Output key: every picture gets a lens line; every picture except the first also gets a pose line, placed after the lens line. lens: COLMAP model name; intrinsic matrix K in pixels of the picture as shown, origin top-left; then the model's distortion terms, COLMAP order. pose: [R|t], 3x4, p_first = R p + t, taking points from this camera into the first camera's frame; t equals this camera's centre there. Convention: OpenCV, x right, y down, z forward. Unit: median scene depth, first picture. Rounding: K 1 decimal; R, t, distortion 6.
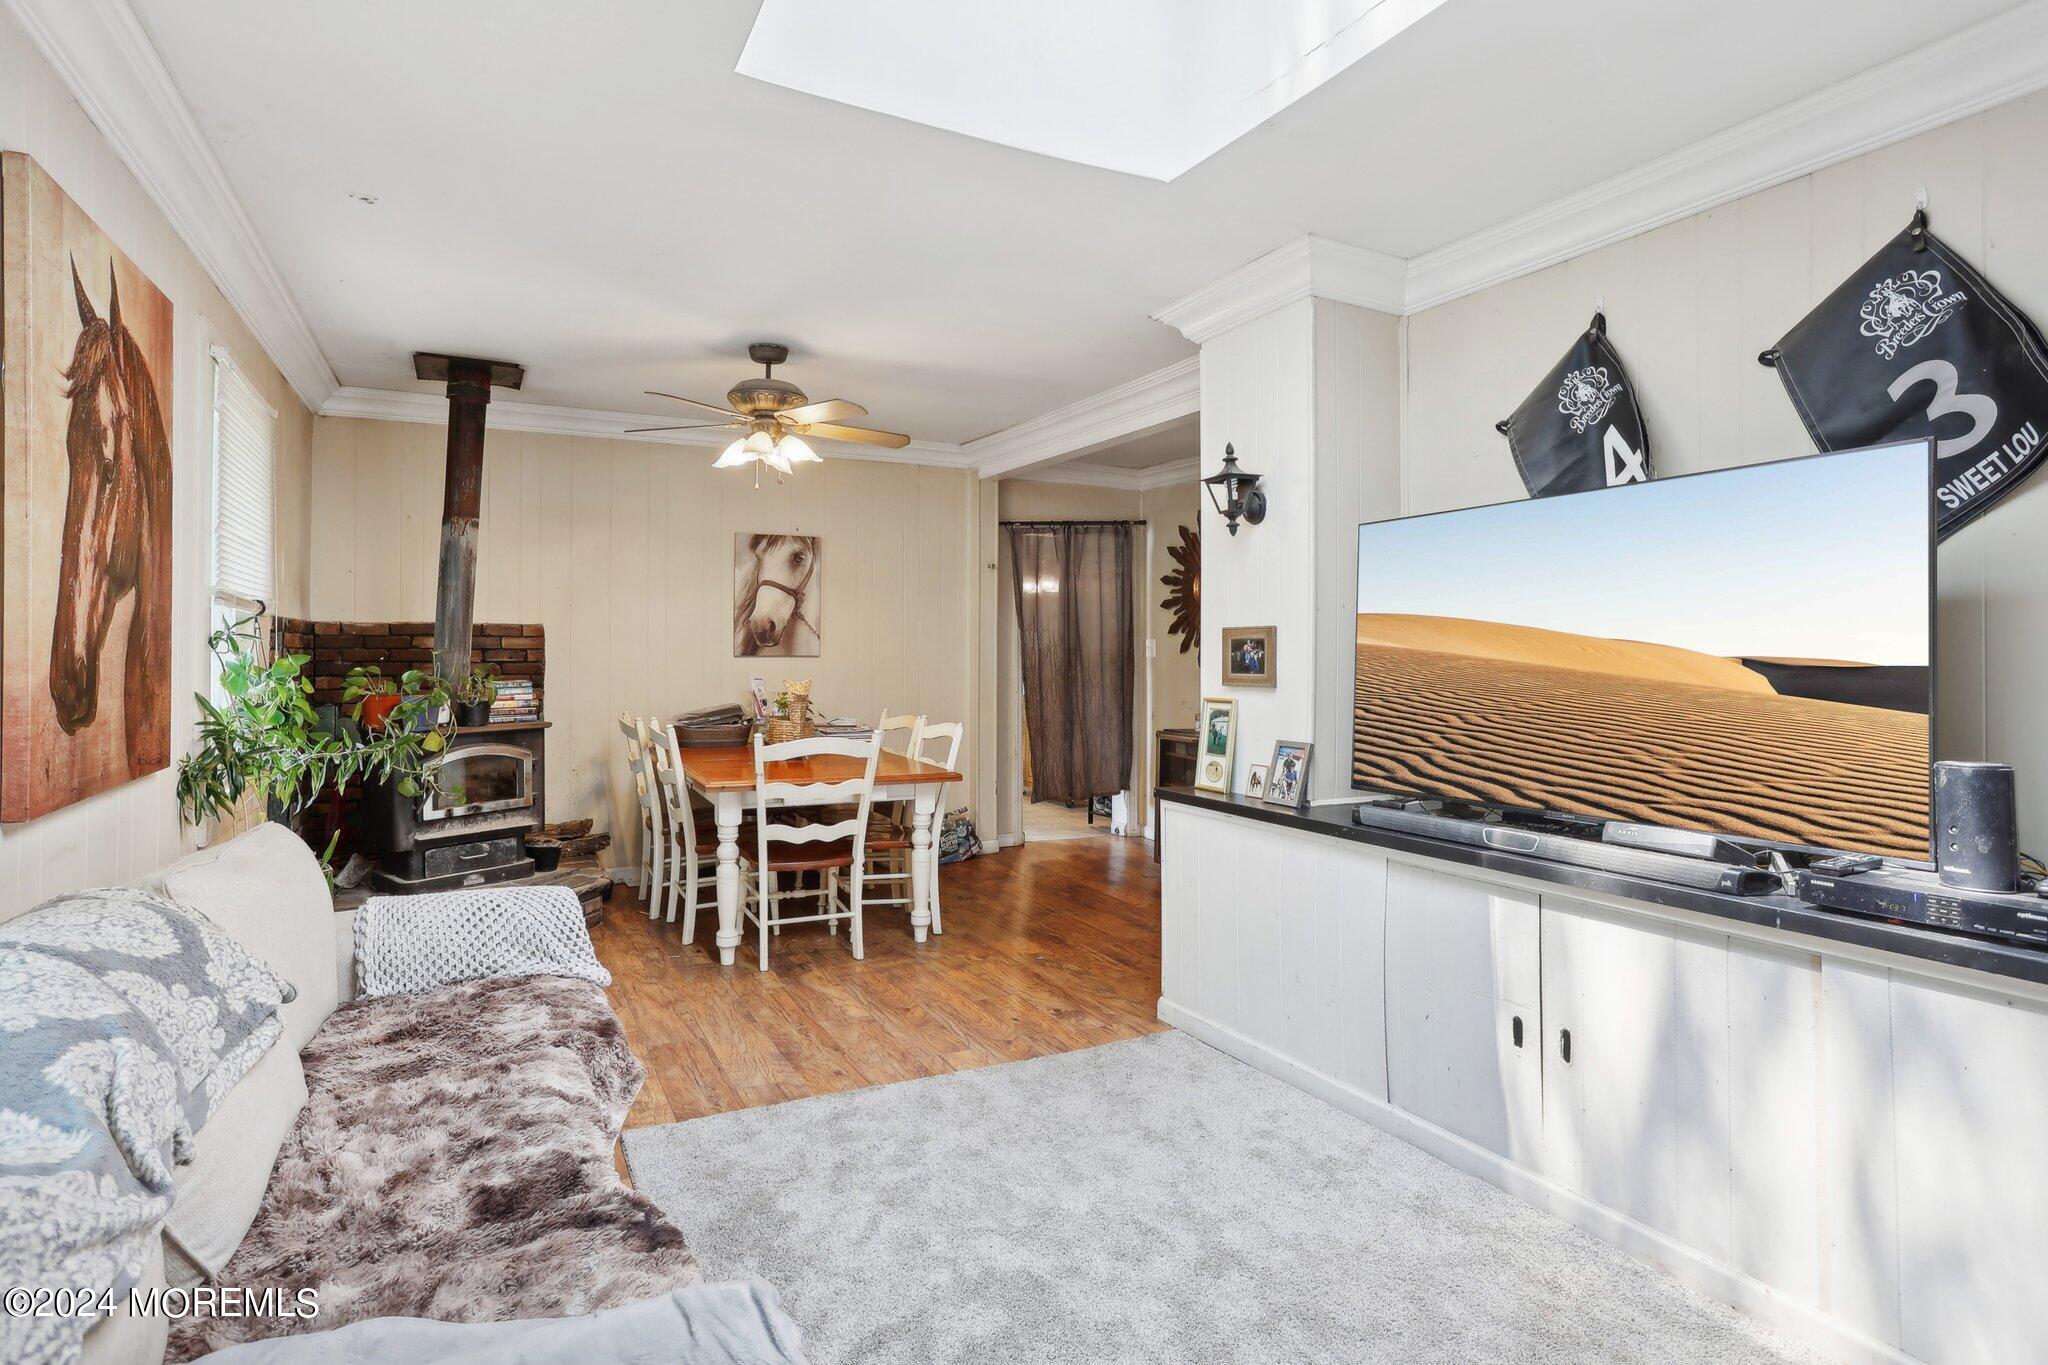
lens RADIAL K [[1050.0, 0, 987.2], [0, 1050.0, 672.2], [0, 0, 1]] dist [-0.056728, 0.026379]
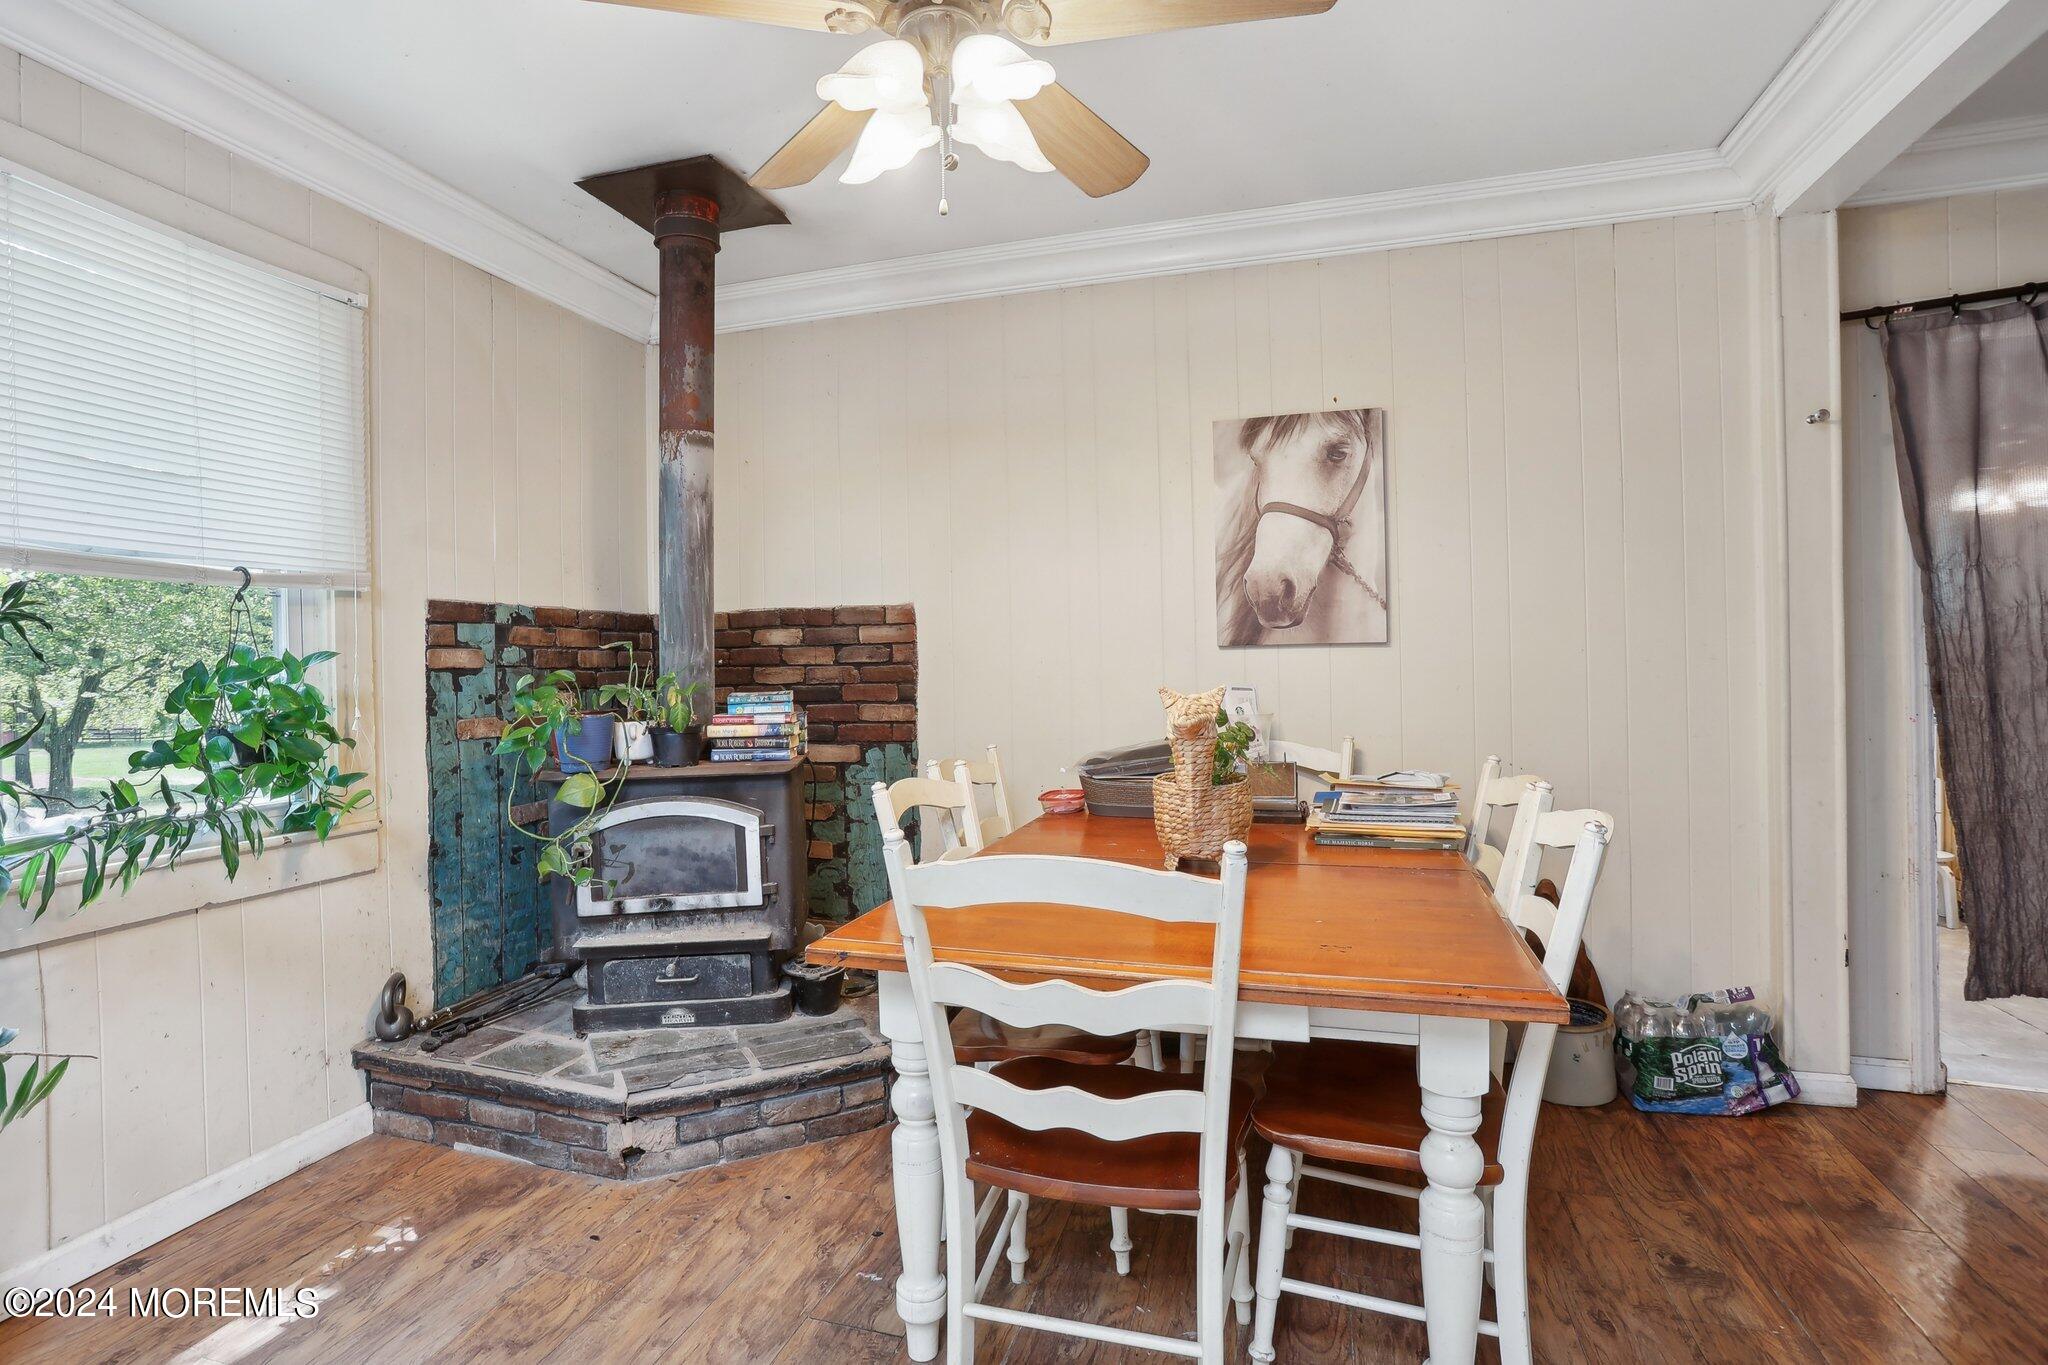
lens RADIAL K [[1050.0, 0, 987.2], [0, 1050.0, 672.2], [0, 0, 1]] dist [-0.056728, 0.026379]
pose [[0.721701, -0.011562, -0.692108, 0.053159], [0.004573, 0.999918, -0.011936, 0.003986], [0.692189, 0.005449, 0.721695, 0.567083]]
